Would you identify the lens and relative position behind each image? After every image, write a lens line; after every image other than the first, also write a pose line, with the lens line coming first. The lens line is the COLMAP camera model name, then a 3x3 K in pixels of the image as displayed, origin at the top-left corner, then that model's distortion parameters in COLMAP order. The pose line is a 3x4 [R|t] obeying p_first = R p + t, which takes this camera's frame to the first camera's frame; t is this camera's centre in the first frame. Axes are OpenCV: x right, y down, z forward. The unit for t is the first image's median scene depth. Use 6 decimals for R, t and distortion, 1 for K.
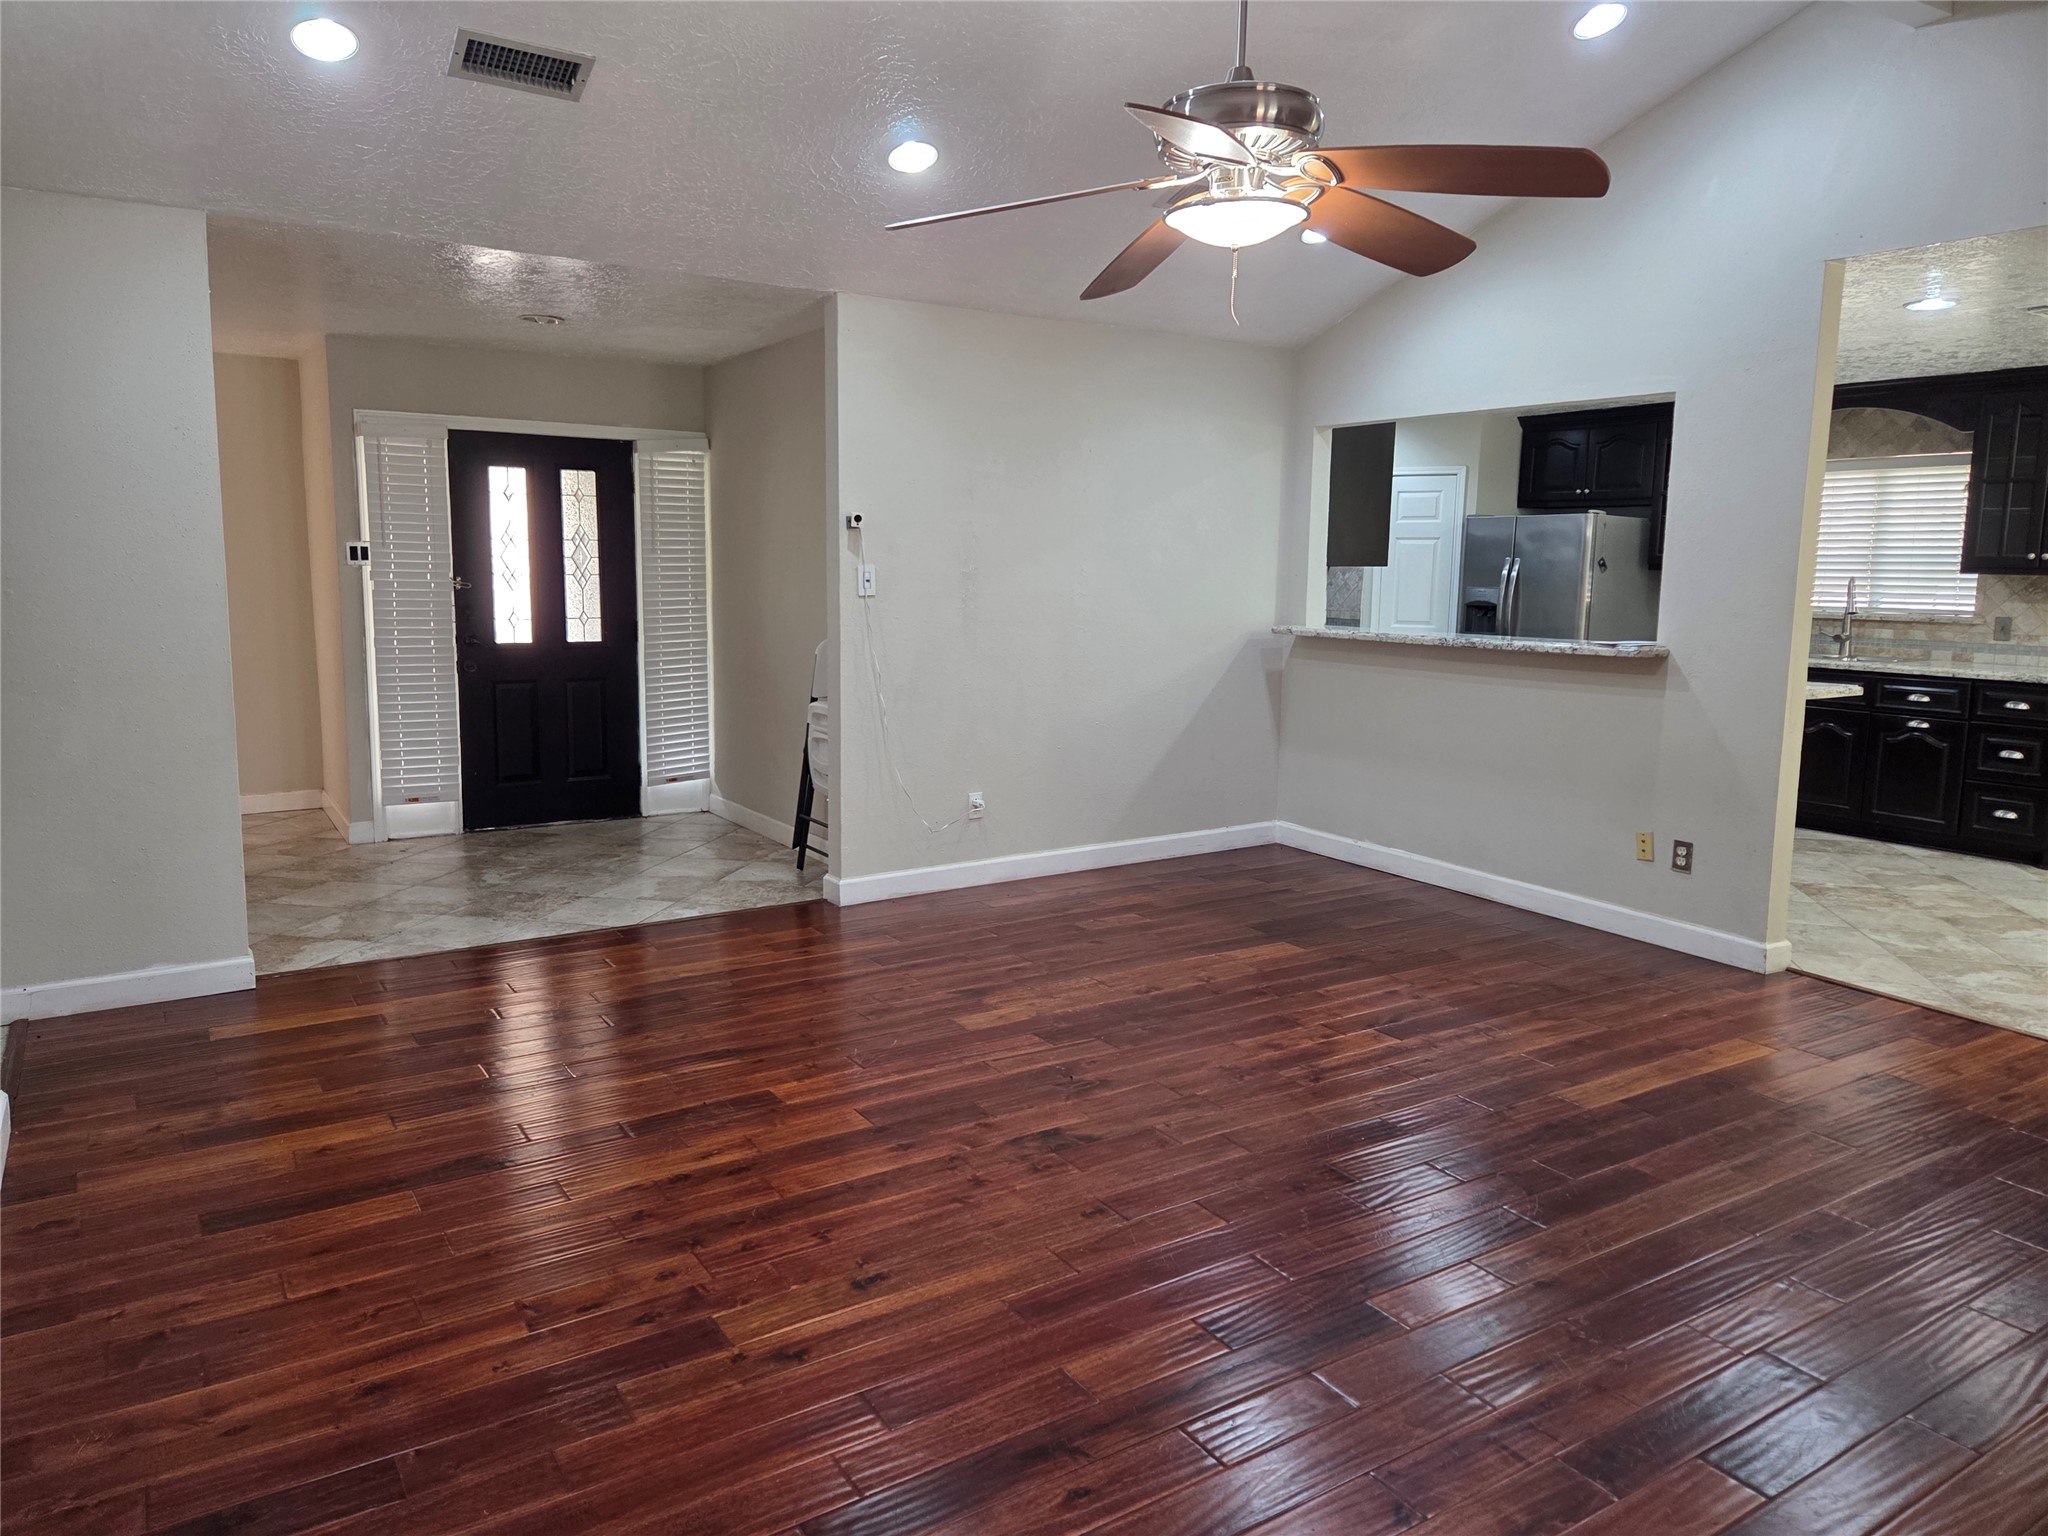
lens RADIAL K [[1384.9, 0, 1005.5], [0, 1384.9, 737.1], [0, 0, 1]] dist [0.075866, -0.063147]
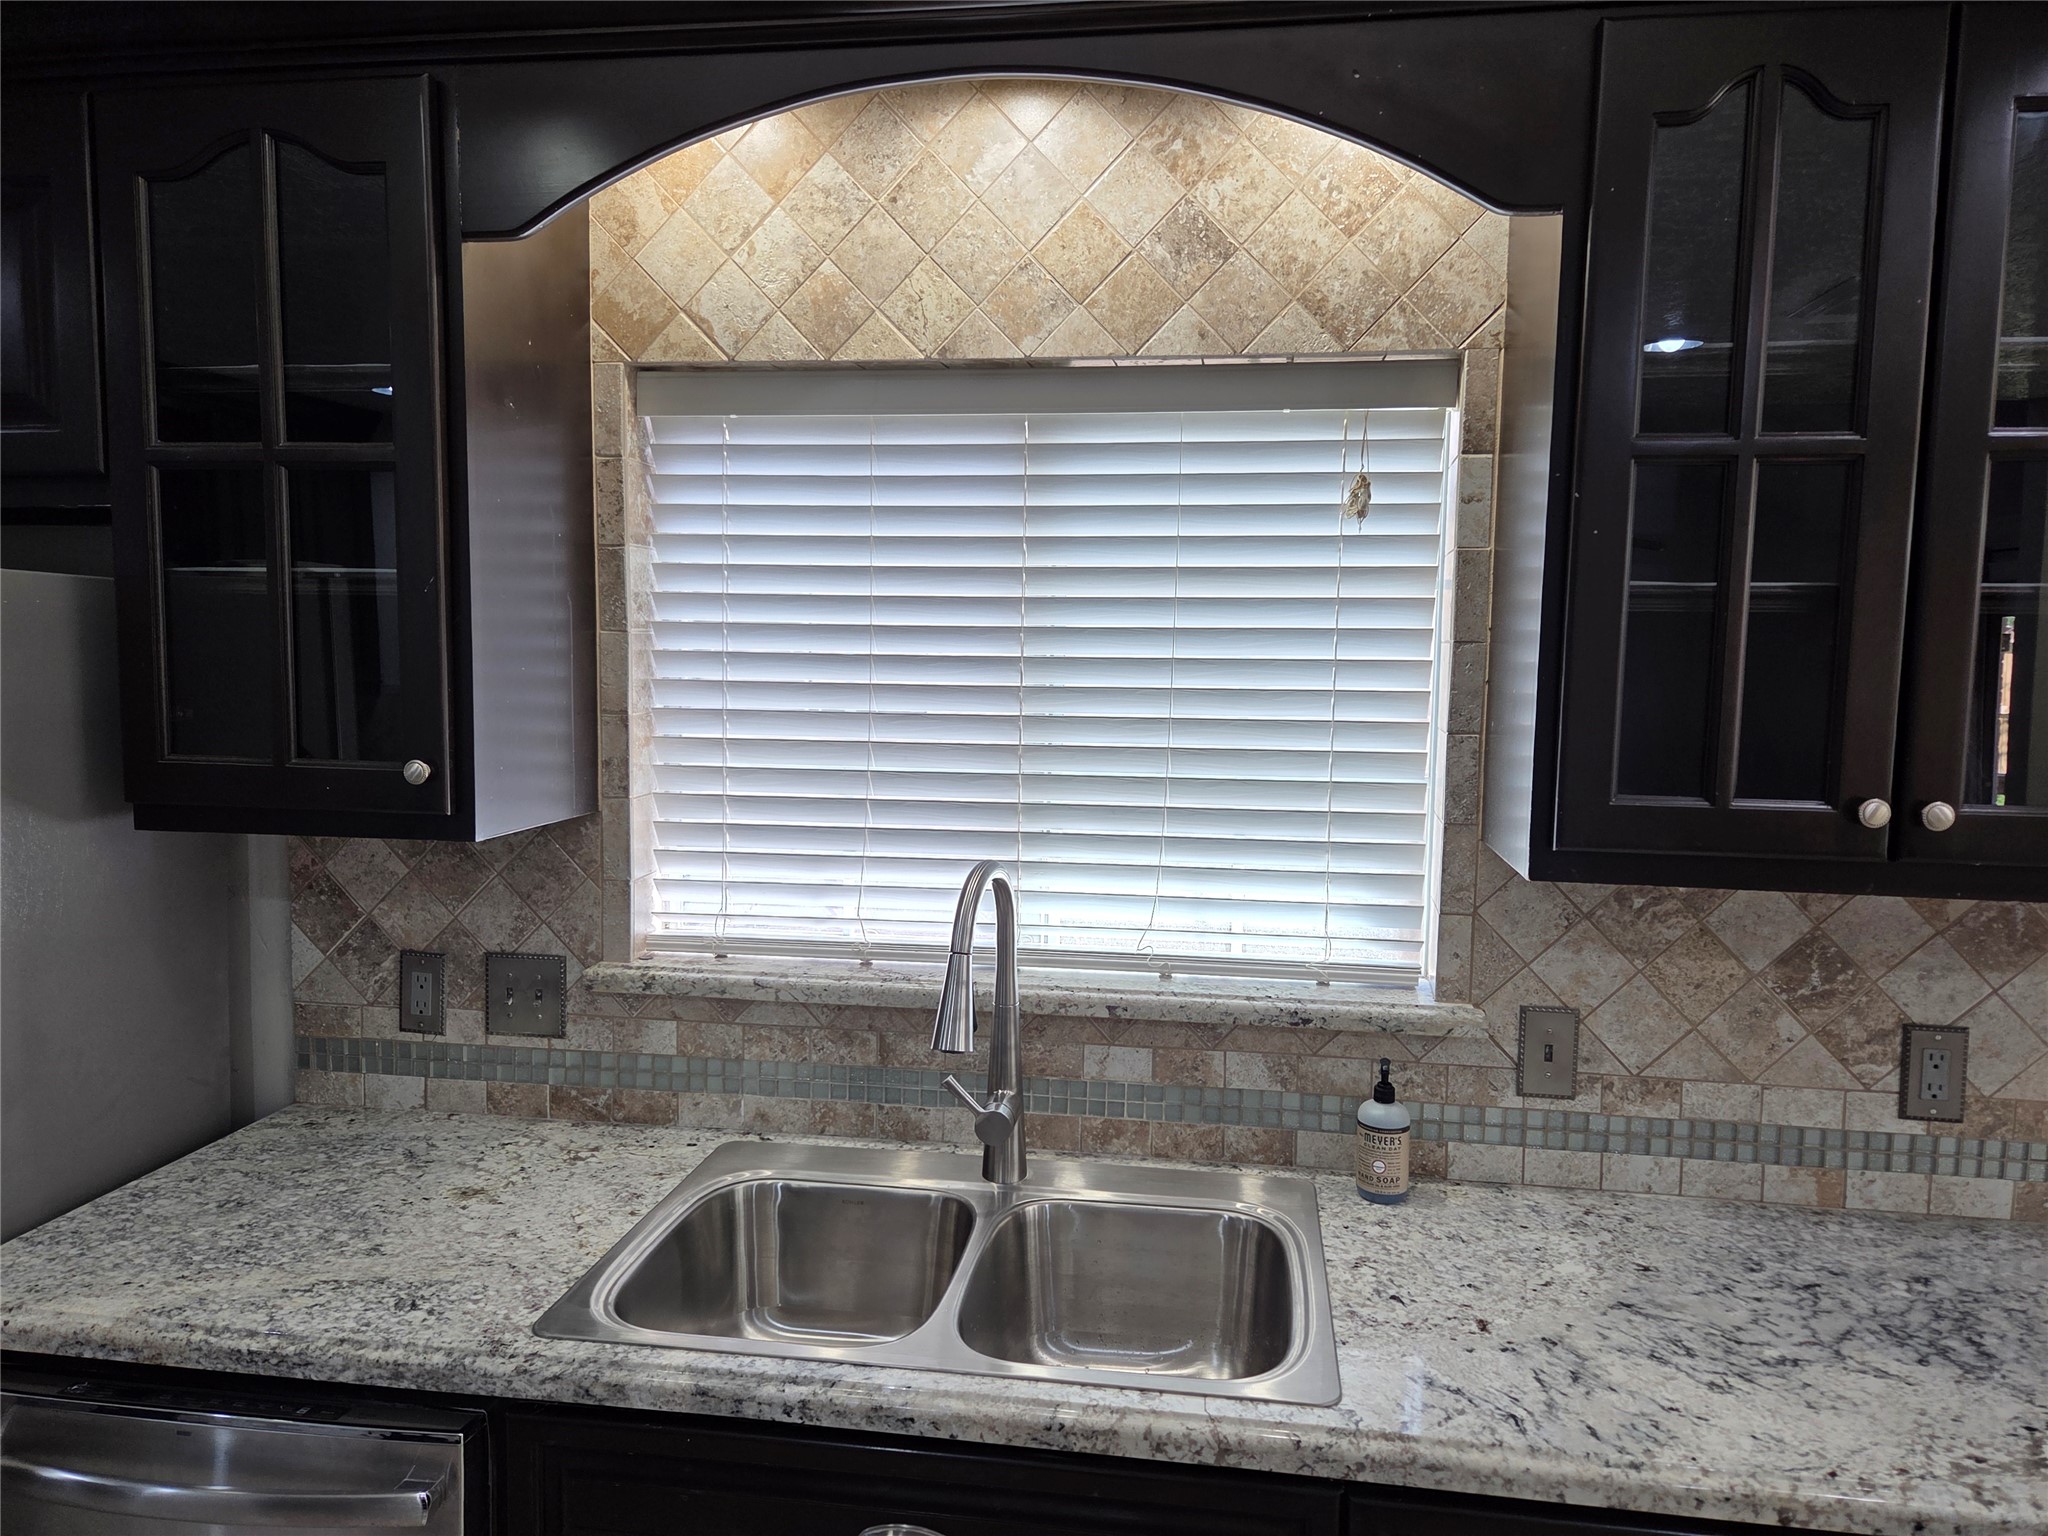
lens RADIAL K [[1379.7, 0, 1021.6], [0, 1379.7, 749.4], [0, 0, 1]] dist [0.066833, -0.058705]
pose [[0.647489, -0.069837, 0.758868, 0.452717], [0.094881, 0.995432, 0.010651, -0.141191], [-0.756146, 0.065106, 0.651157, 0.896745]]
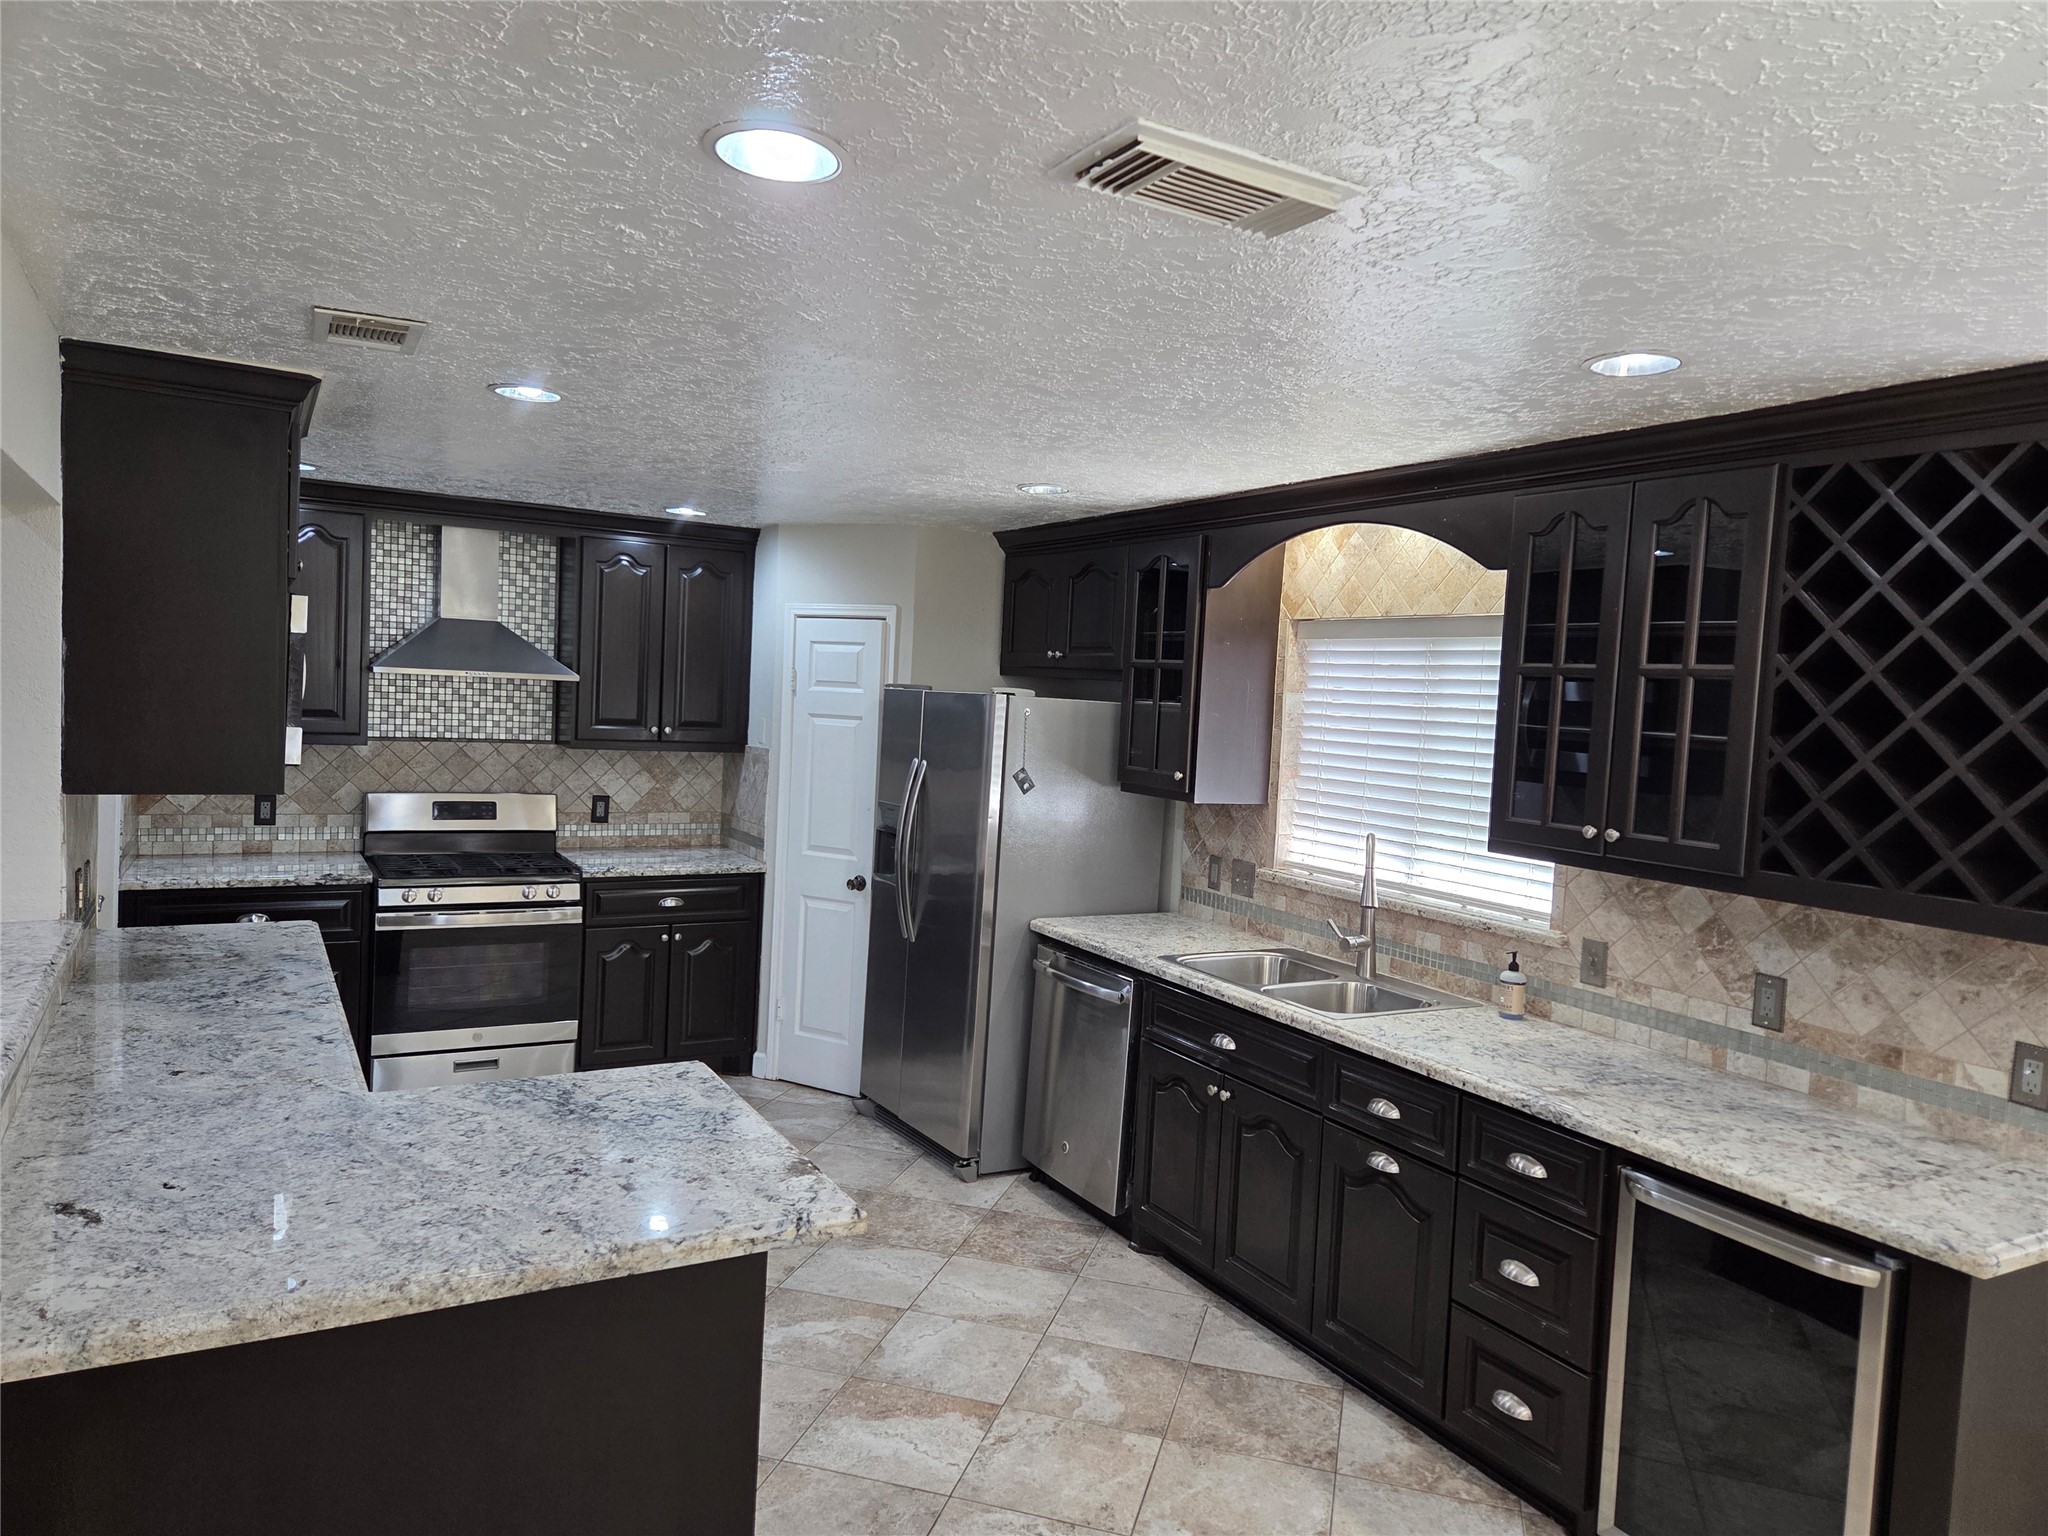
lens RADIAL K [[1379.7, 0, 1021.6], [0, 1379.7, 749.4], [0, 0, 1]] dist [0.066833, -0.058705]
pose [[0.998200, 0.036904, -0.047284, 0.518678], [-0.040782, 0.995642, -0.083874, -0.100852], [0.043982, 0.085651, 0.995354, 0.489778]]
